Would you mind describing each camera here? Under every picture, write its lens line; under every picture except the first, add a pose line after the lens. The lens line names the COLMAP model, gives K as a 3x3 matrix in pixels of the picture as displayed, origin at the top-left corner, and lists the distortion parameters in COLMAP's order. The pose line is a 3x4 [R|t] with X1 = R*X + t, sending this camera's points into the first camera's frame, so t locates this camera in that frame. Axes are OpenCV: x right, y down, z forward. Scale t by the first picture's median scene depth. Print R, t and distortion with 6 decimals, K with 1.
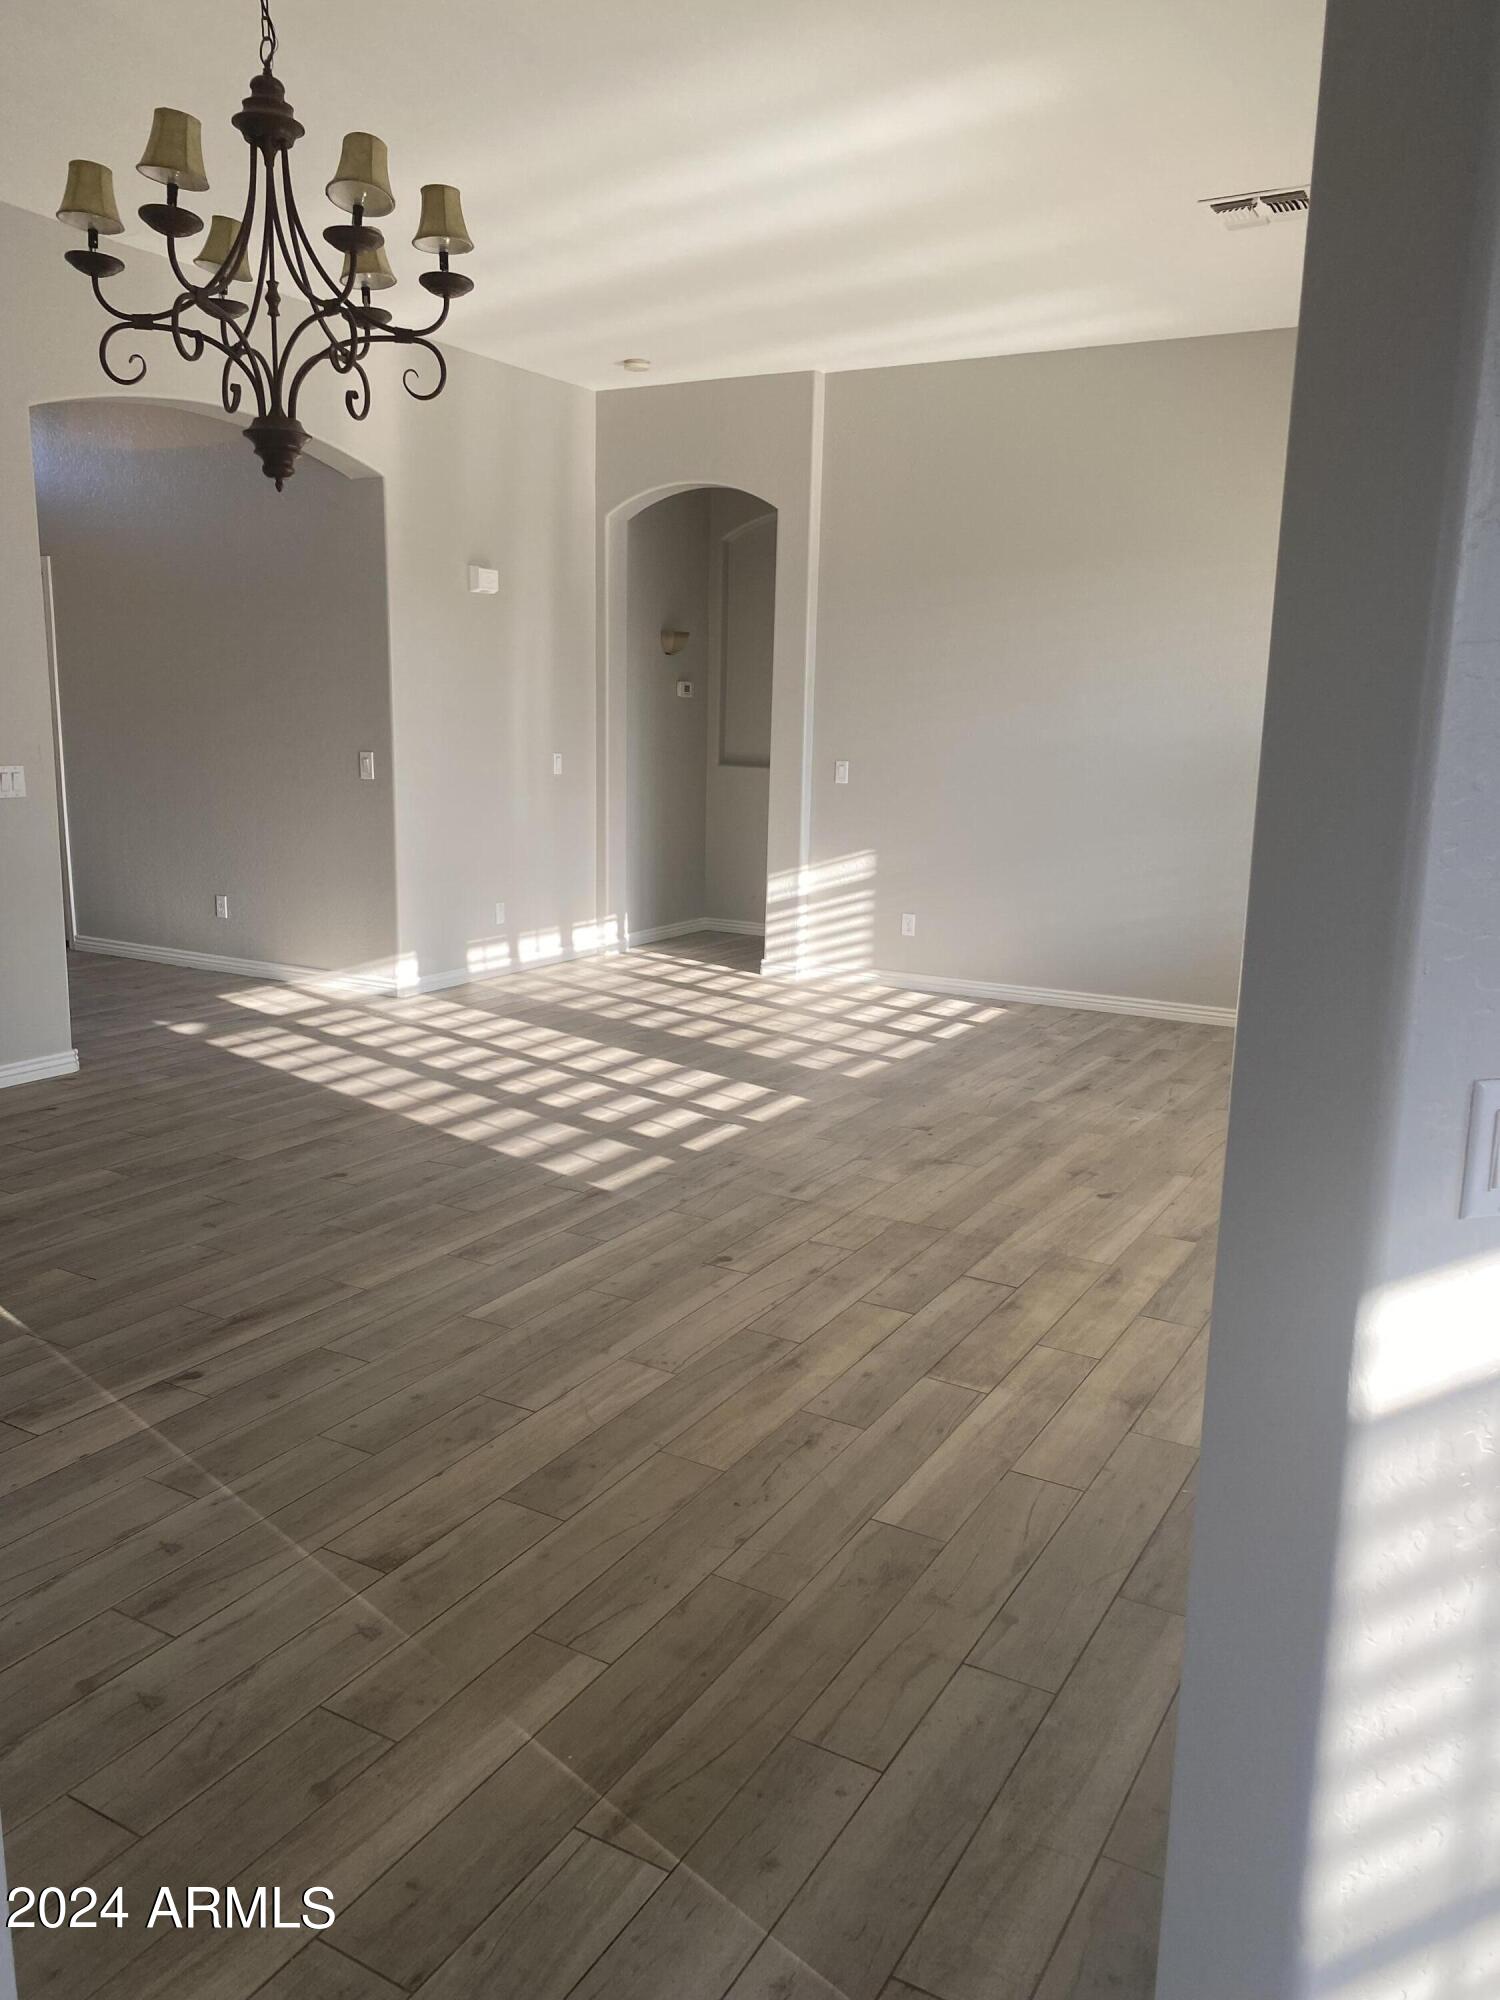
lens RADIAL K [[1514.9, 0, 756.8], [0, 1514.9, 1014.5], [0, 0, 1]] dist [0.073404, -0.156434]
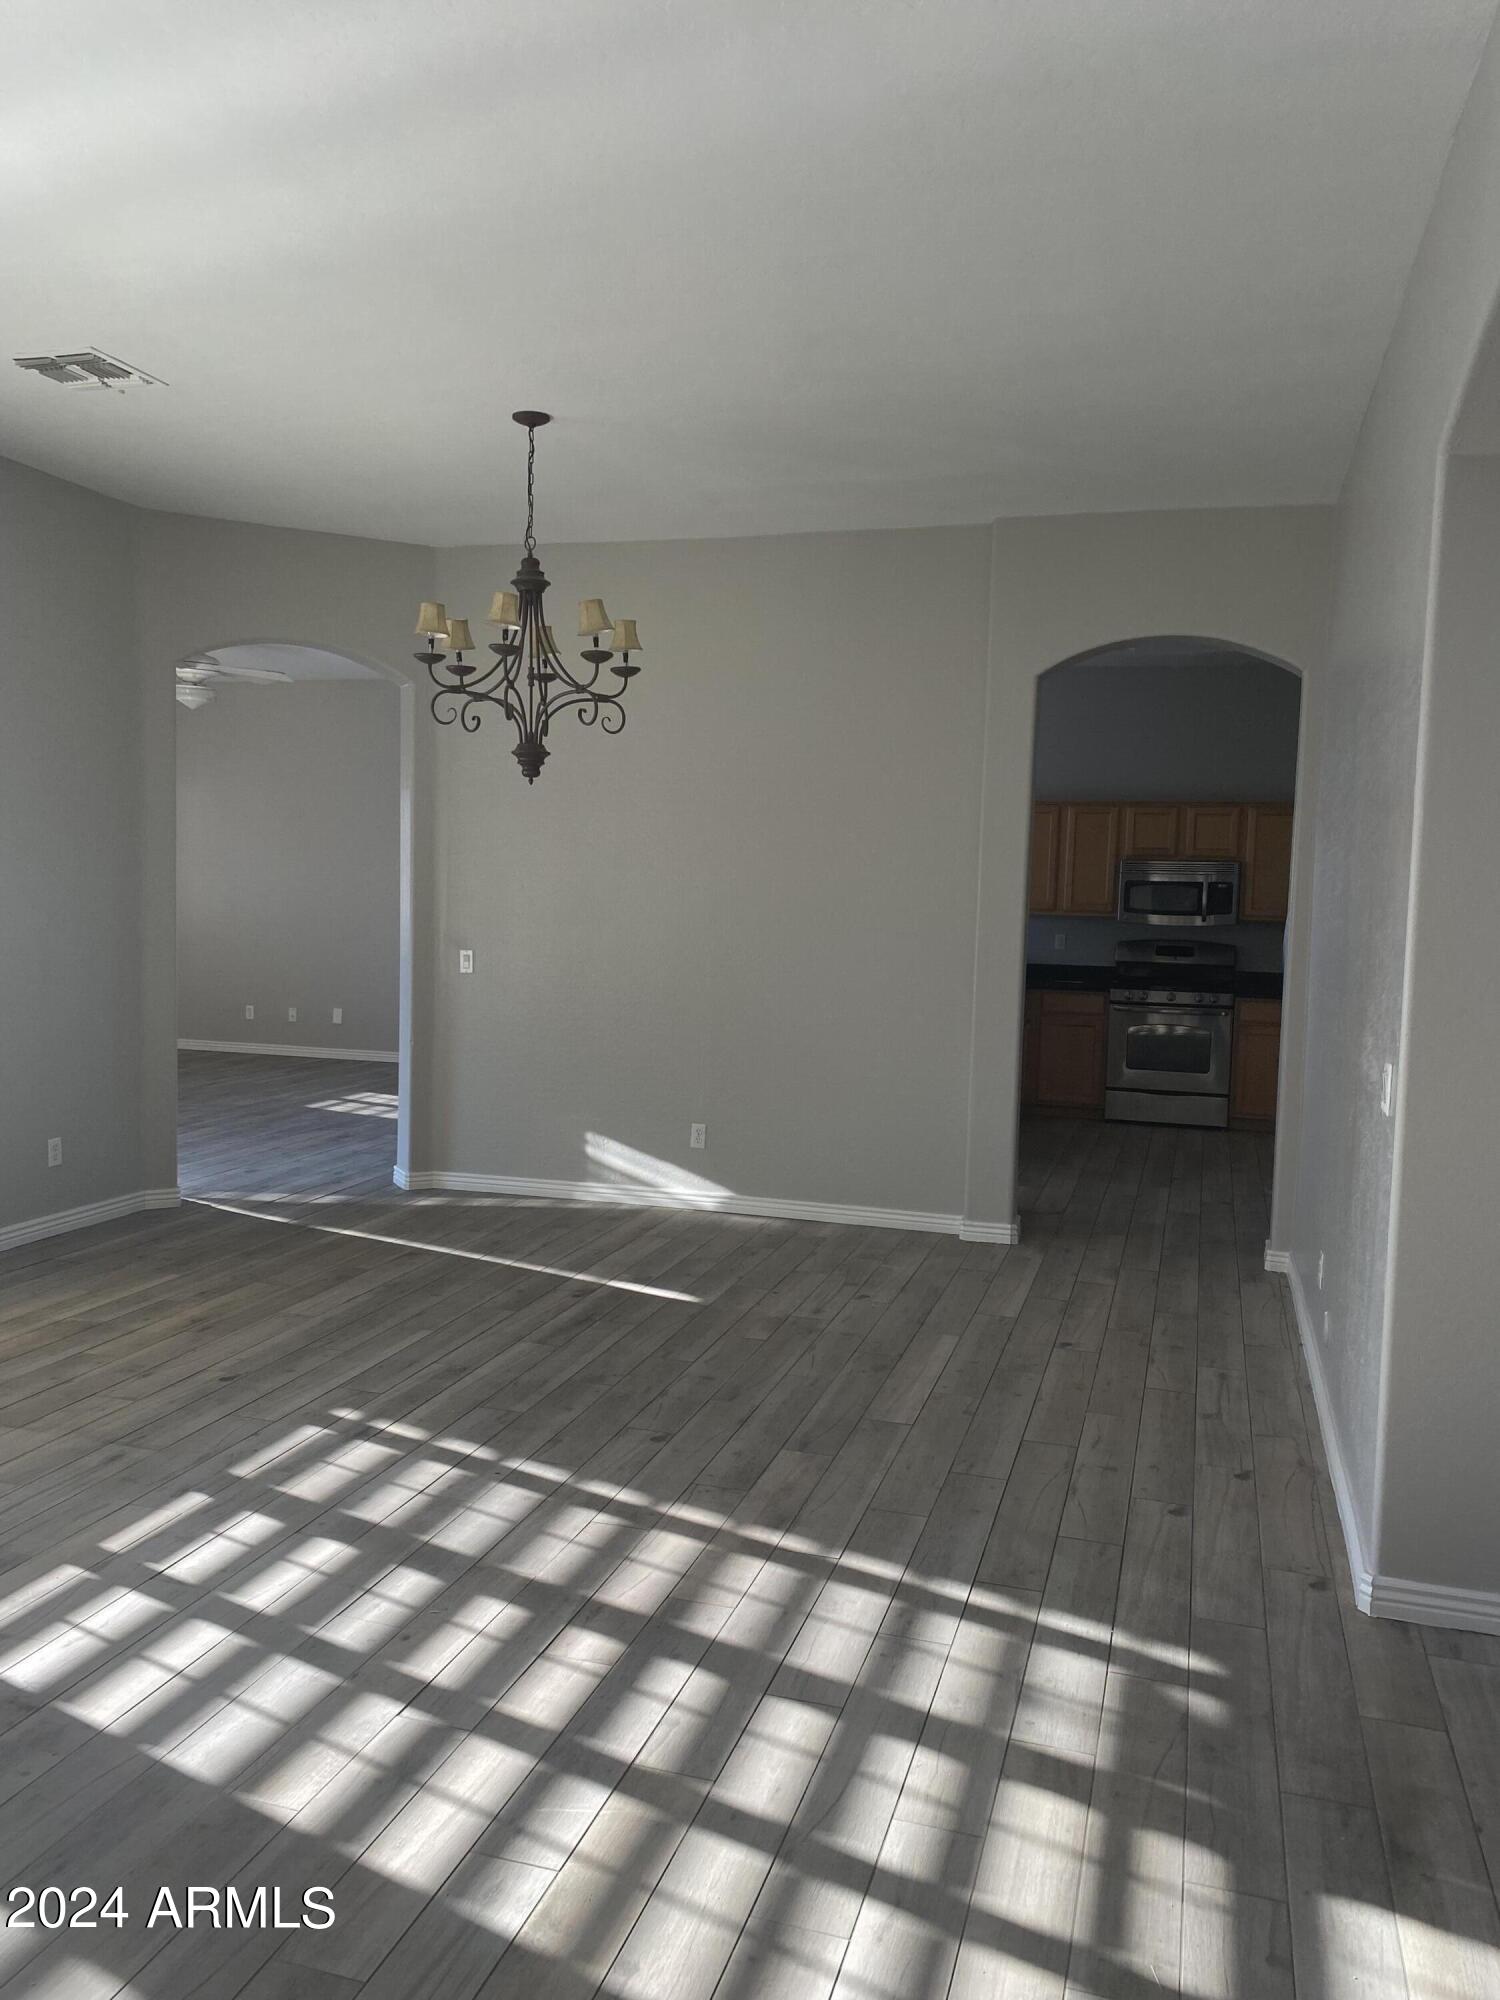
lens RADIAL K [[1530.9, 0, 670.8], [0, 1530.9, 1003.8], [0, 0, 1]] dist [-0.003242, -0.002257]
pose [[-0.984095, -0.036197, -0.173917, -0.138064], [-0.083317, 0.958710, 0.271908, -0.436911], [0.156893, 0.282074, -0.946477, 2.057866]]
